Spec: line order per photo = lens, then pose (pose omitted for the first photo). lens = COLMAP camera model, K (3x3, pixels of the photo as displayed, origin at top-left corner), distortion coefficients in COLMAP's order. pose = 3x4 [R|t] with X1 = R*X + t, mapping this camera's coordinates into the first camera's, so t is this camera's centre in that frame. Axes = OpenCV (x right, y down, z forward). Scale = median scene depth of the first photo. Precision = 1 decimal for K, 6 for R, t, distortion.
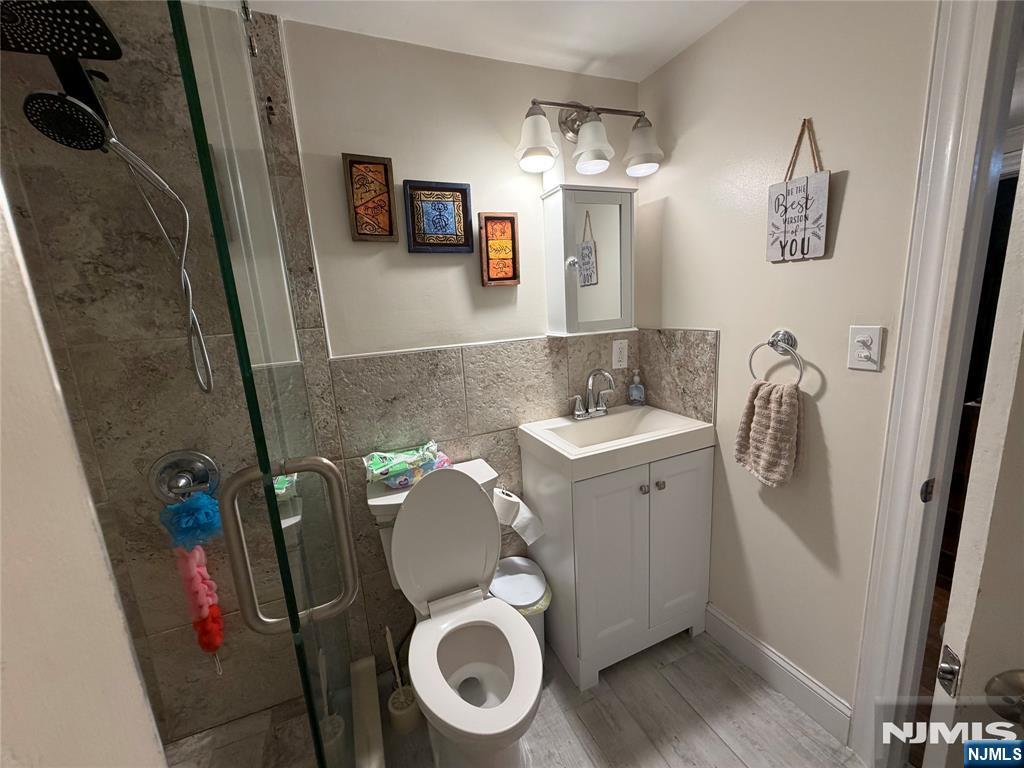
lens RADIAL K [[408.3, 0, 509.6], [0, 408.3, 383.7], [0, 0, 1]] dist [0.002030, -0.000069]
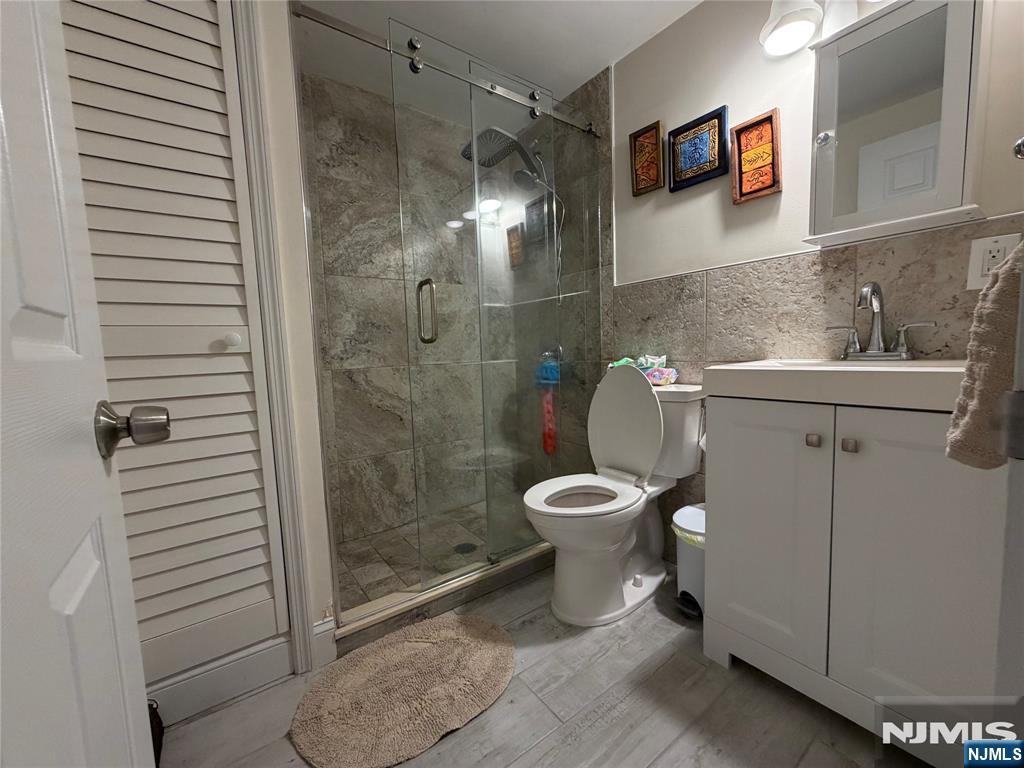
lens RADIAL K [[408.3, 0, 509.6], [0, 408.3, 383.7], [0, 0, 1]] dist [0.002030, -0.000069]
pose [[0.232132, 0.138826, -0.962726, 0.824510], [-0.166461, 0.980831, 0.101300, 0.173178], [0.958335, 0.136741, 0.250791, 0.311245]]
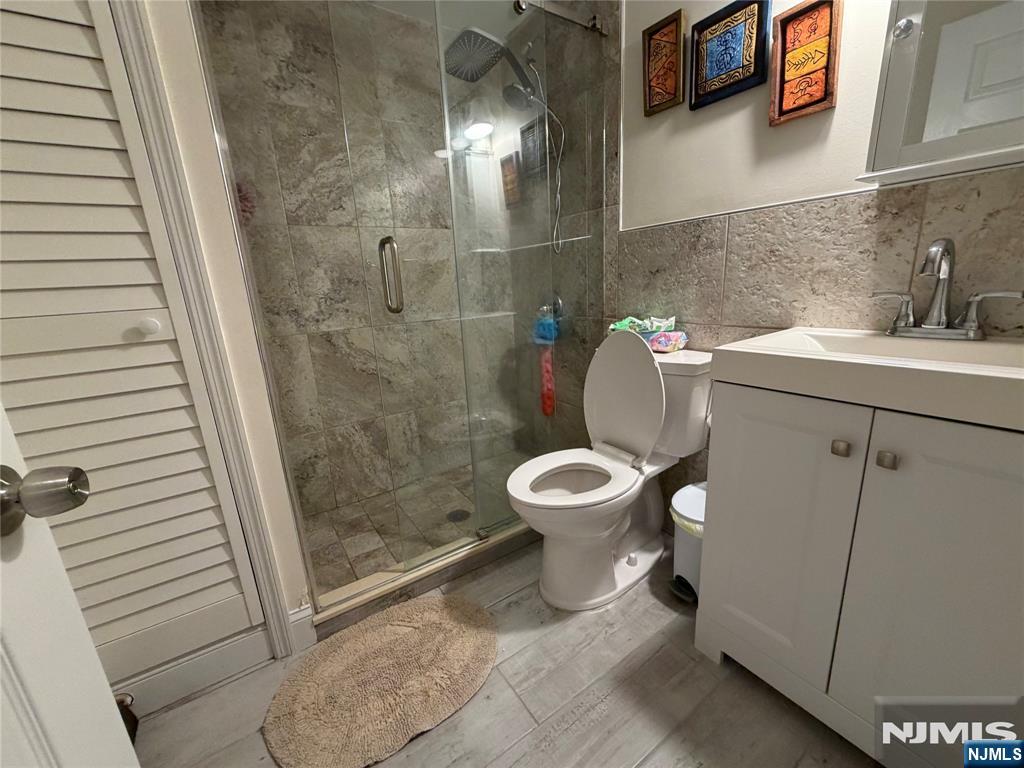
lens RADIAL K [[408.3, 0, 509.6], [0, 408.3, 383.7], [0, 0, 1]] dist [0.002030, -0.000069]
pose [[0.194265, 0.291209, -0.936727, 0.710580], [-0.146862, 0.952791, 0.265746, 0.088743], [0.969893, 0.085944, 0.227862, 0.406399]]
